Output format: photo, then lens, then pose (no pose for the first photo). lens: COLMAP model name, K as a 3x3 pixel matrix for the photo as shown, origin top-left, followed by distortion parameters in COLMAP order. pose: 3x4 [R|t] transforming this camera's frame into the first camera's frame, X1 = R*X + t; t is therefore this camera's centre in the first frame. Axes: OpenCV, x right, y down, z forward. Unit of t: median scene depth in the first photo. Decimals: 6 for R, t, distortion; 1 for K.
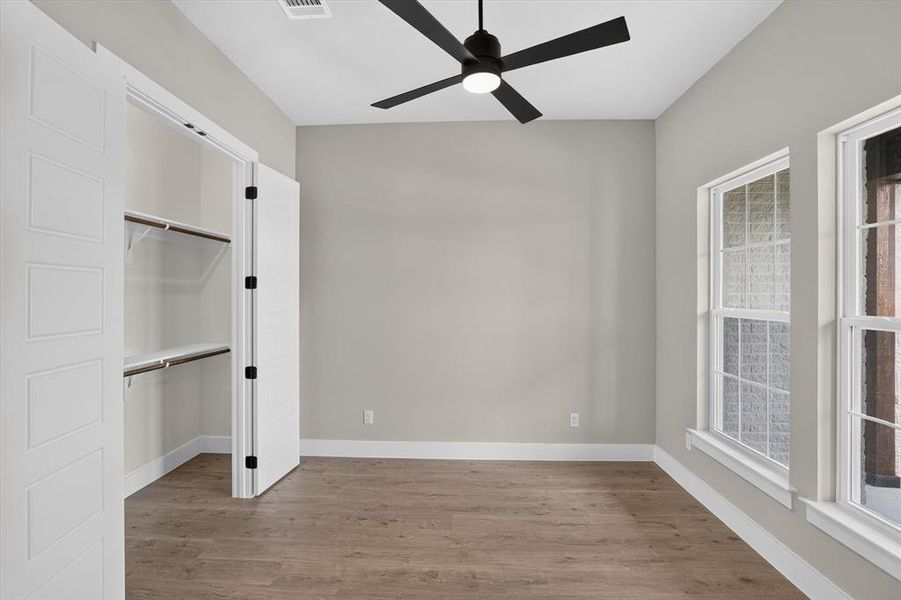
lens RADIAL K [[428.7, 0, 447.0], [0, 428.7, 294.5], [0, 0, 1]] dist [-0.063385, 0.032247]
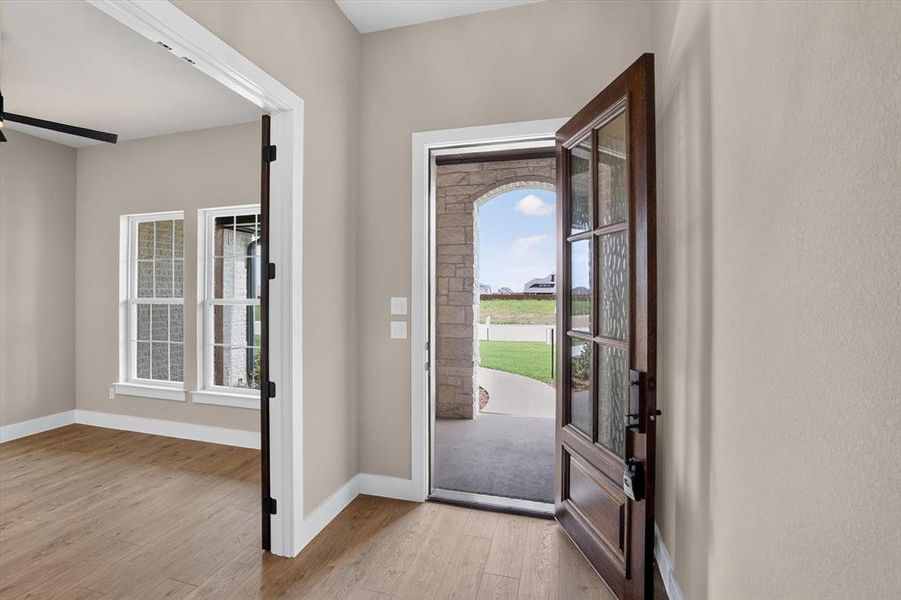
lens RADIAL K [[415.7, 0, 452.5], [0, 415.7, 287.0], [0, 0, 1]] dist [-0.046390, 0.011420]
pose [[0.225796, 0.007360, 0.974147, -0.613091], [0.002752, 0.999963, -0.008193, 0.010561], [-0.974171, 0.004531, 0.225768, -0.528561]]
